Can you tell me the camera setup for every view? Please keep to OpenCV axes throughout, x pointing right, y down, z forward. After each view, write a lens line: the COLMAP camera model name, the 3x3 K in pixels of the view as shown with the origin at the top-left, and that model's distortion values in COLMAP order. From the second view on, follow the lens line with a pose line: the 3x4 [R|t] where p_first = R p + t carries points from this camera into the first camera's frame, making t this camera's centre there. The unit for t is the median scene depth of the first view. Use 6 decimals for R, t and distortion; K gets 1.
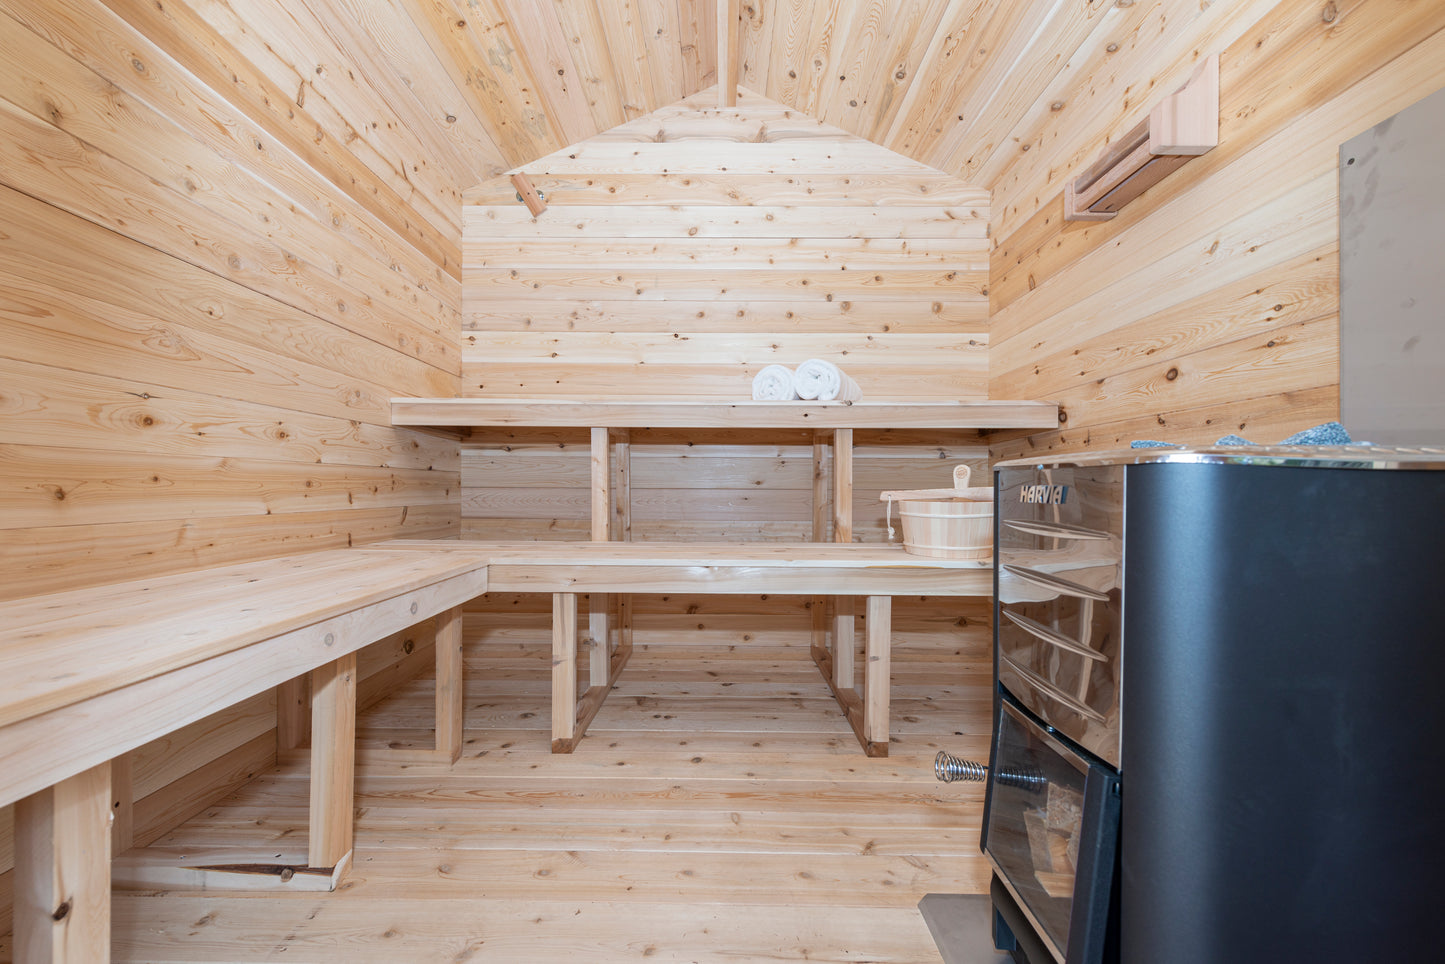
lens RADIAL K [[561.2, 0, 718.4], [0, 561.2, 485.9], [0, 0, 1]] dist [0.013557, -0.004539]
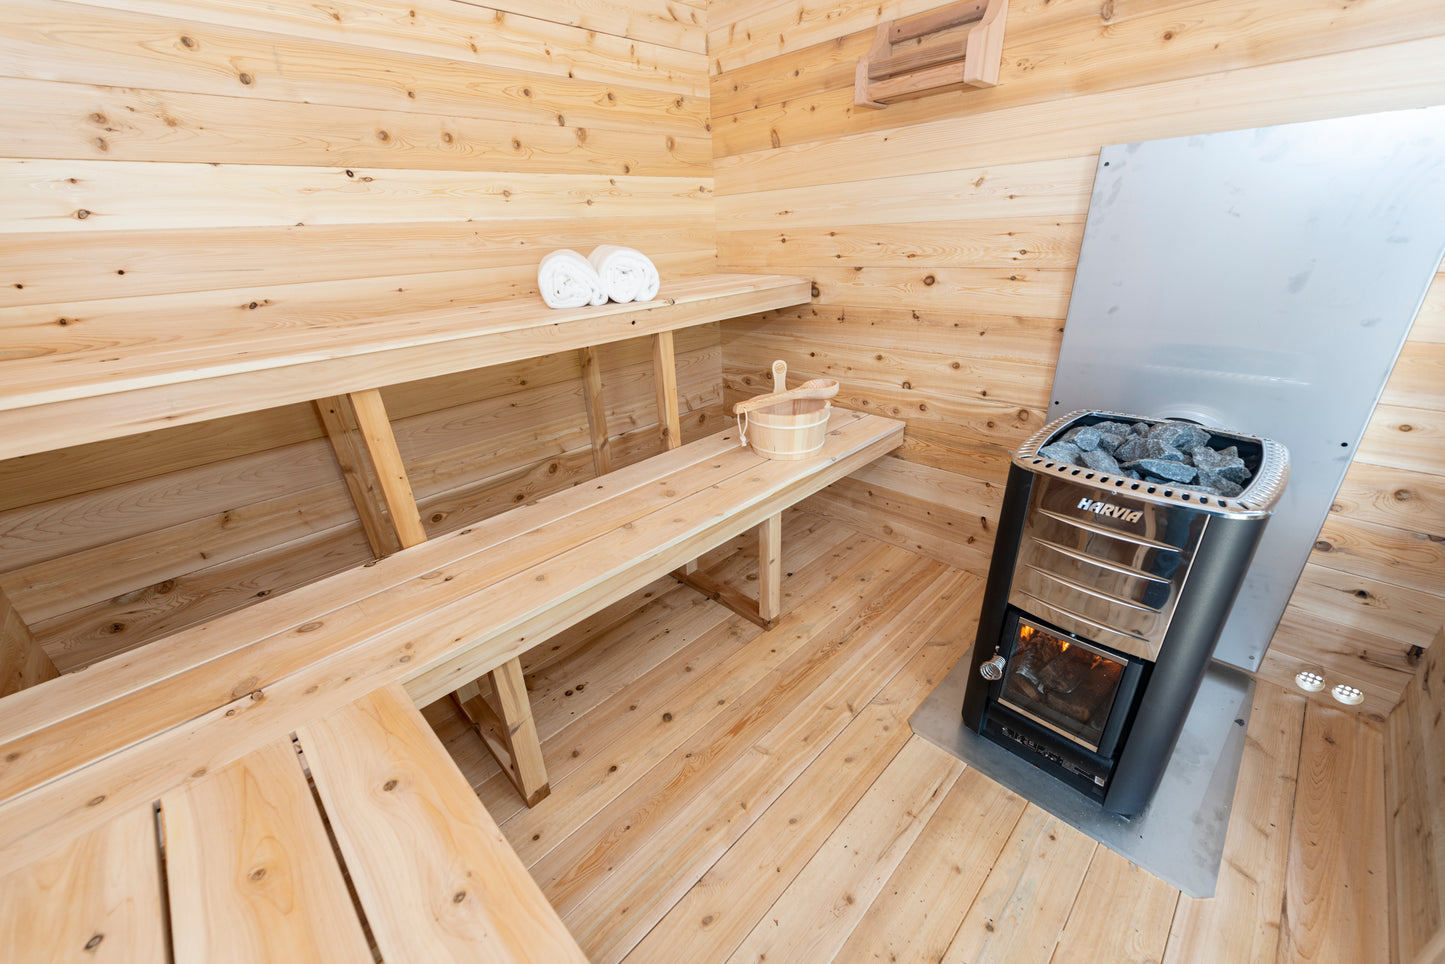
lens RADIAL K [[561.2, 0, 716.2], [0, 561.2, 486.6], [0, 0, 1]] dist [0.013557, -0.004539]
pose [[0.704923, -0.332231, 0.626662, -0.410513], [0.048884, 0.904170, 0.424366, -0.282535], [-0.707597, -0.268512, 0.653612, 0.317196]]
